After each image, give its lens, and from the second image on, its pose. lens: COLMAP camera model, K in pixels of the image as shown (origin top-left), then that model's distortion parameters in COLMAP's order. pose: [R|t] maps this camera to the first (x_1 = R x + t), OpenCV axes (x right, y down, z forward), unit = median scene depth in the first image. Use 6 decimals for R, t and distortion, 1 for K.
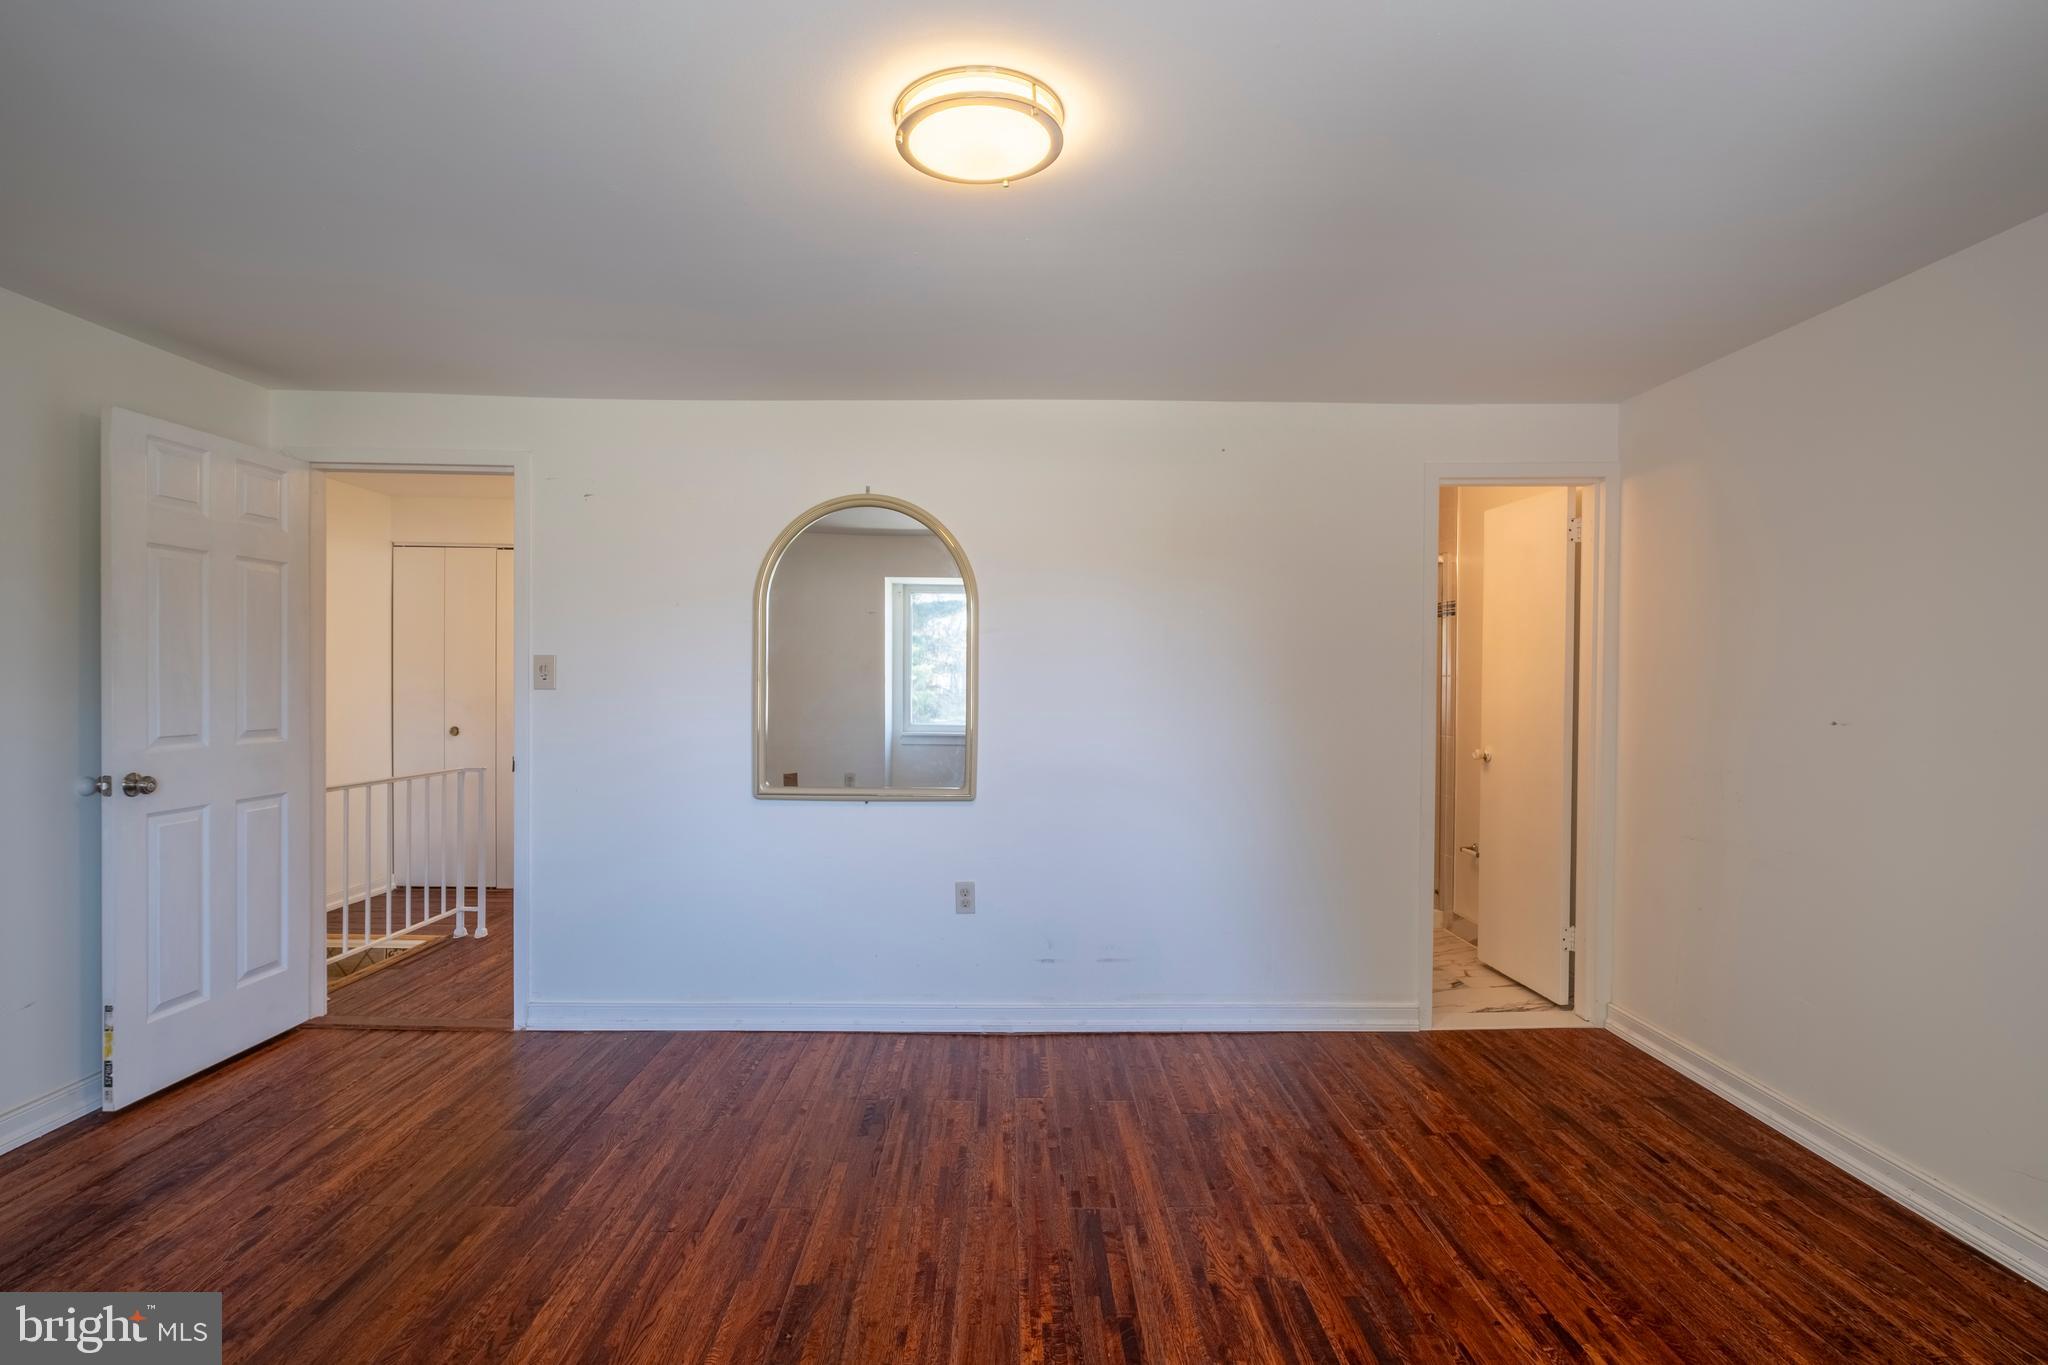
lens RADIAL K [[1009.5, 0, 1005.5], [0, 1009.5, 691.9], [0, 0, 1]] dist [-0.001491, 0.000038]
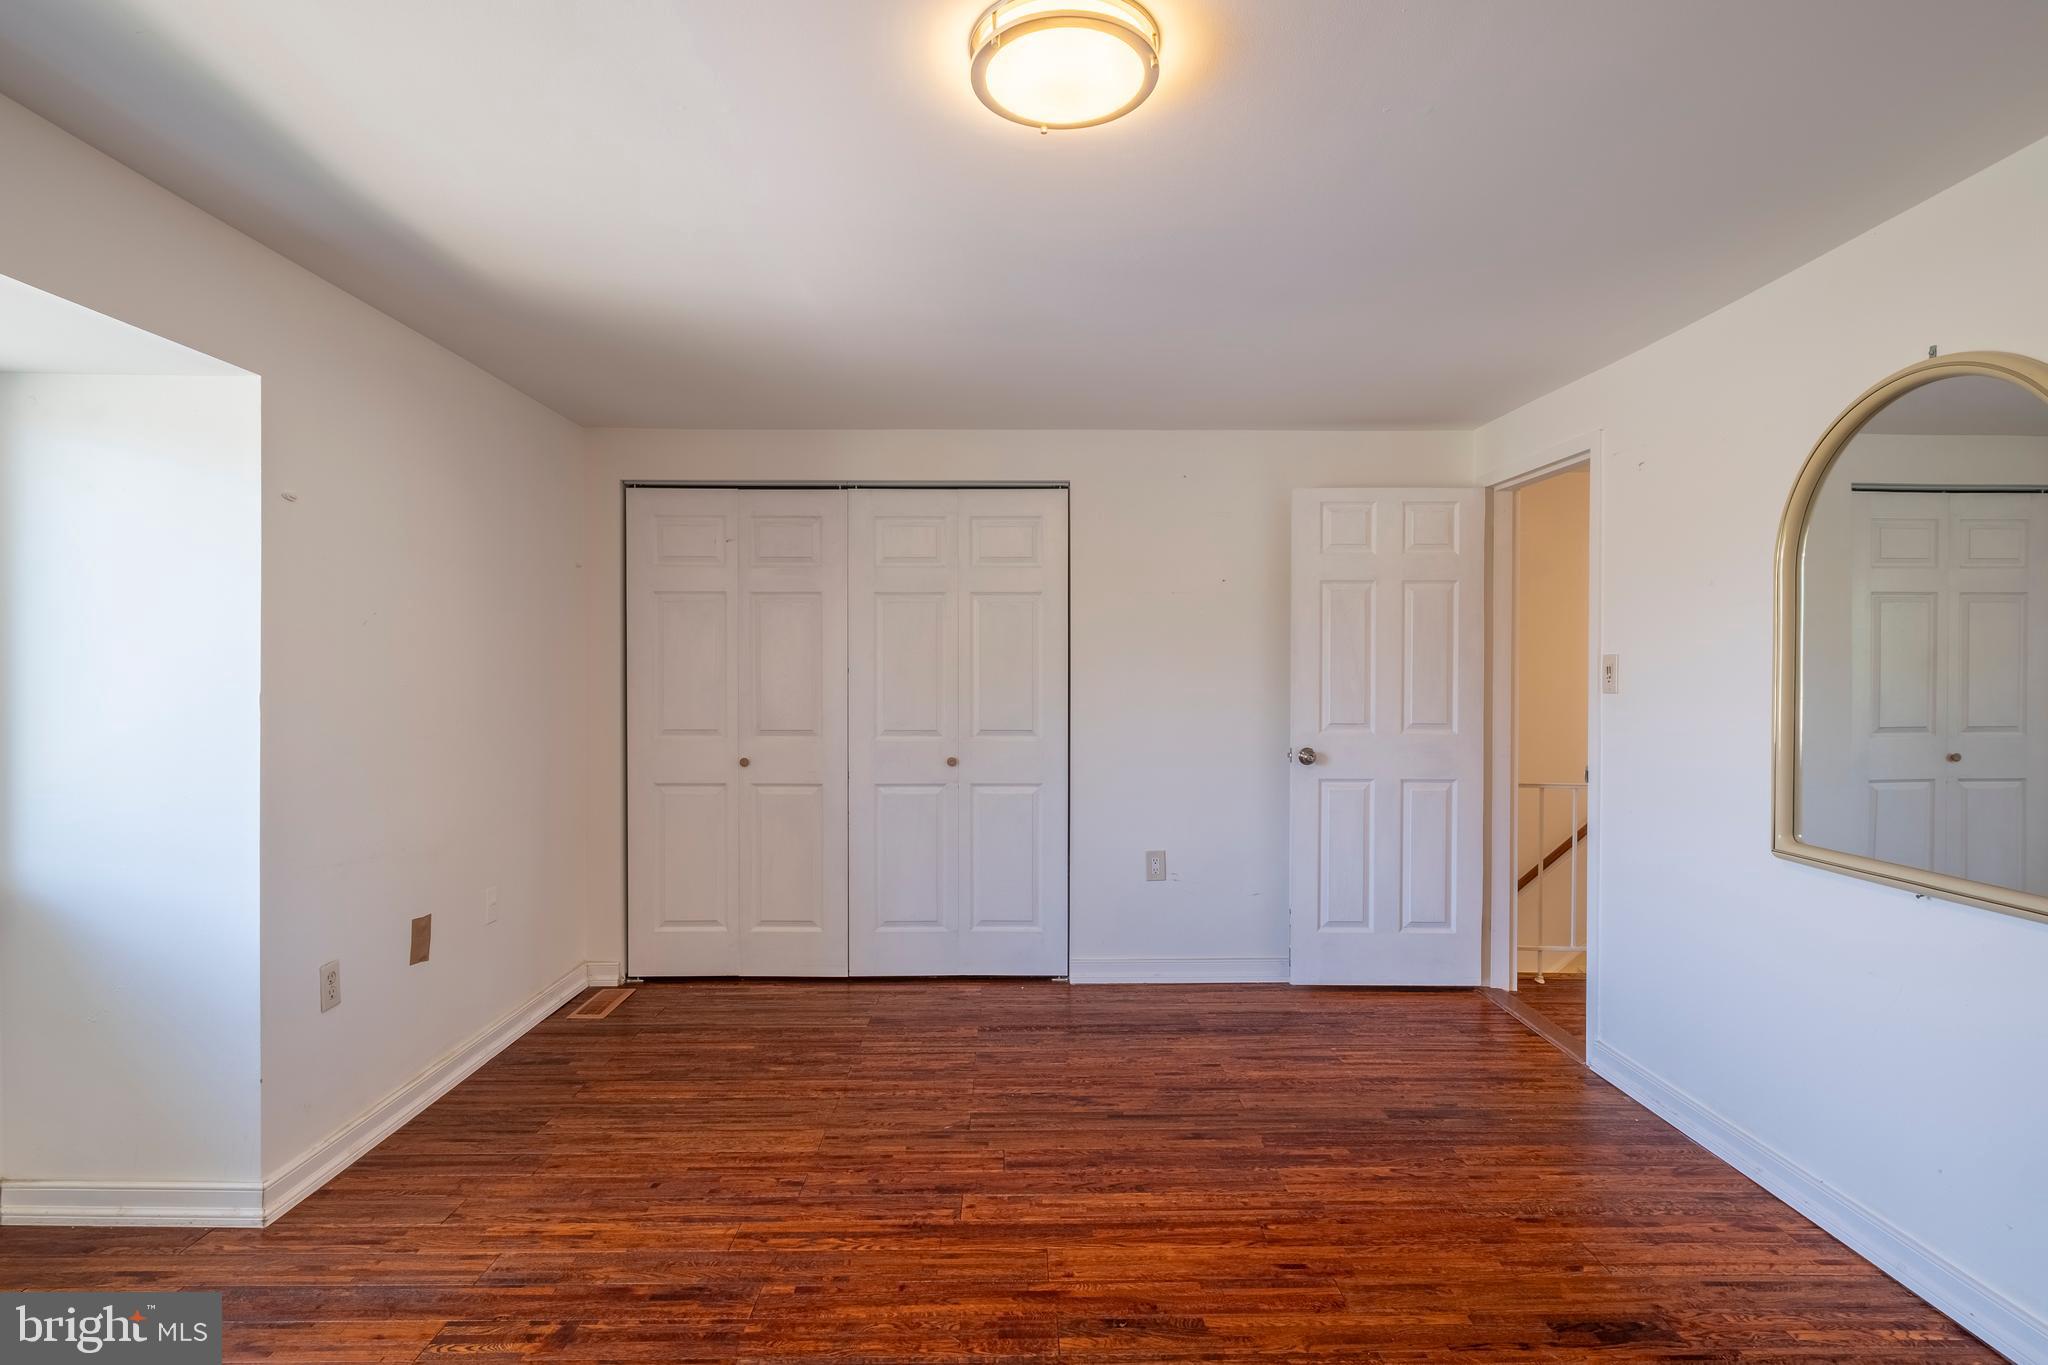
lens RADIAL K [[1009.5, 0, 1002.1], [0, 1009.5, 671.7], [0, 0, 1]] dist [-0.001491, 0.000038]
pose [[0.004306, -0.009456, -0.999946, 0.609869], [-0.015952, 0.999827, -0.009524, -0.005671], [0.999863, 0.015992, 0.004155, 0.653819]]
